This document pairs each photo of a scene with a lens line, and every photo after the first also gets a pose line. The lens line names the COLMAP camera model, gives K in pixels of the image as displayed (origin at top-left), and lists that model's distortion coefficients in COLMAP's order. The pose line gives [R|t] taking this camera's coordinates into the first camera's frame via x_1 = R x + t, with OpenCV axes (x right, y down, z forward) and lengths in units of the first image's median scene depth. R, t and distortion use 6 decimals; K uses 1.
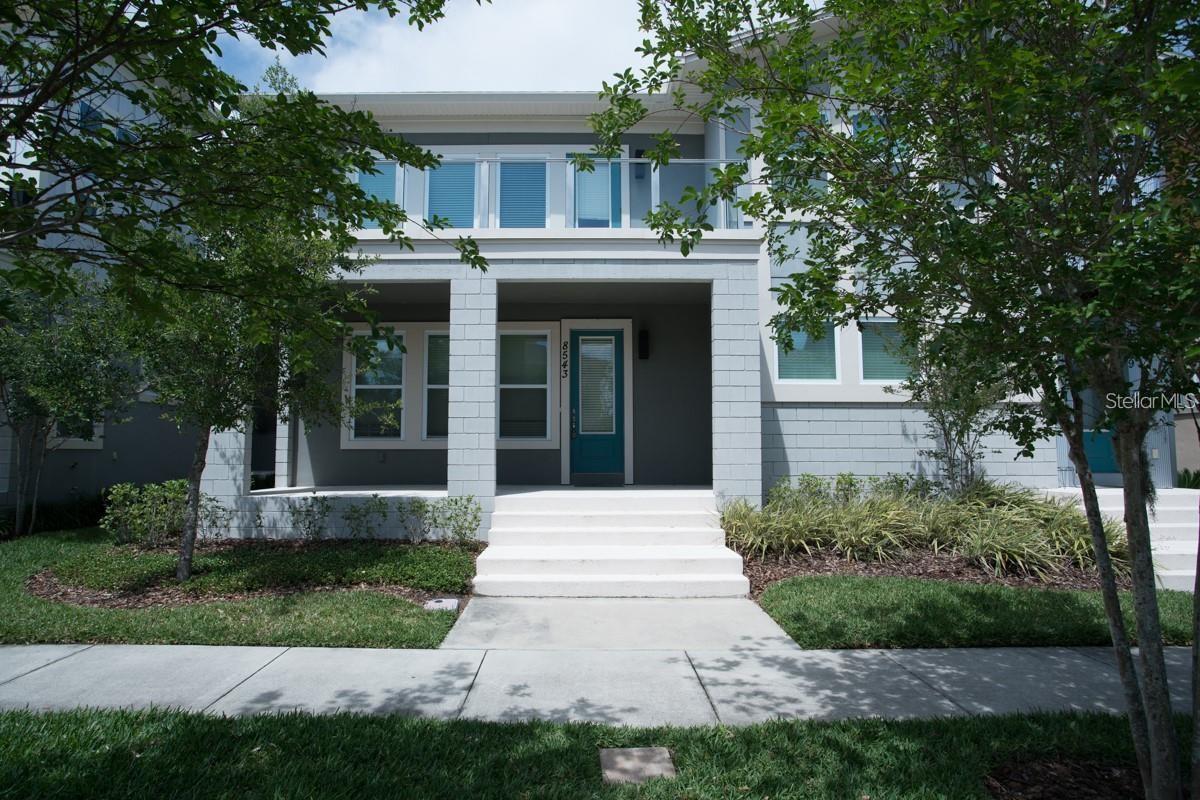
lens RADIAL K [[691.9, 0, 595.5], [0, 691.9, 390.6], [0, 0, 1]] dist [-0.003244, -0.000453]
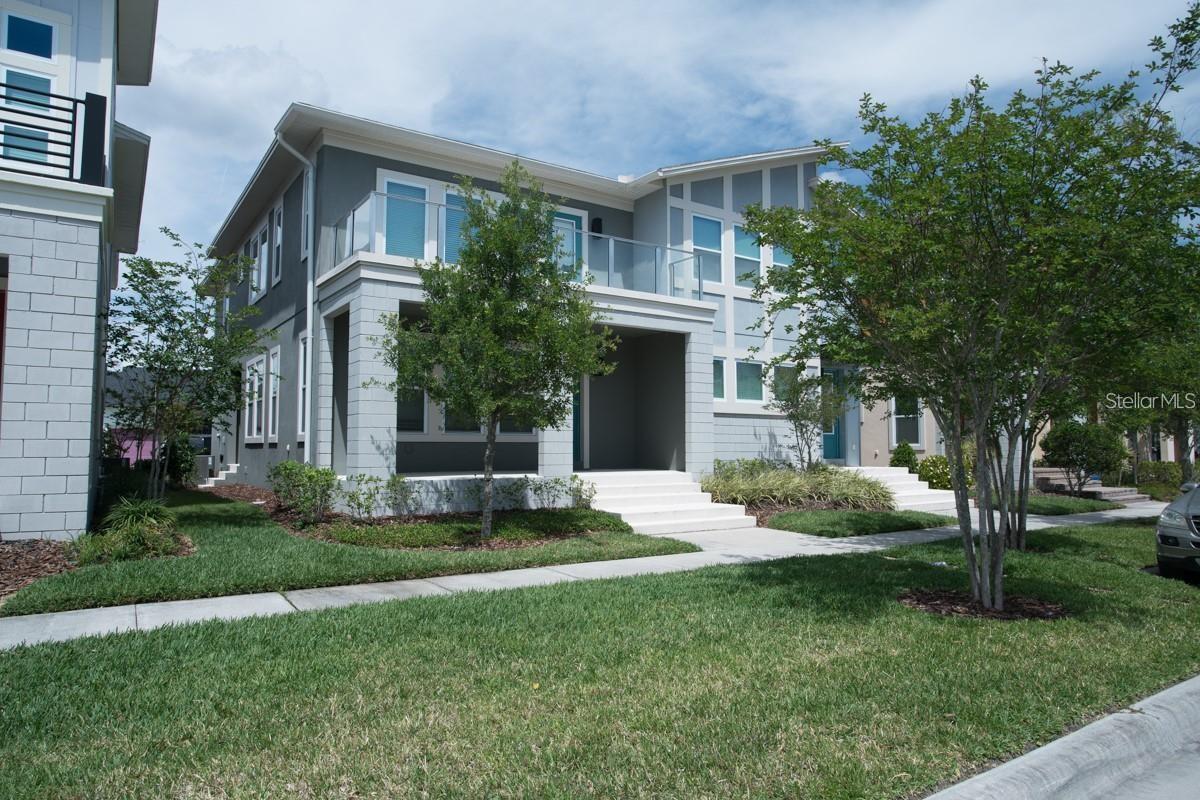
lens RADIAL K [[750.9, 0, 603.1], [0, 750.9, 402.6], [0, 0, 1]] dist [-0.017326, 0.002922]
pose [[0.829851, 0.028161, 0.557274, -0.939282], [-0.044784, 0.998865, 0.016213, -0.022176], [-0.556185, -0.038411, 0.830170, -0.282739]]
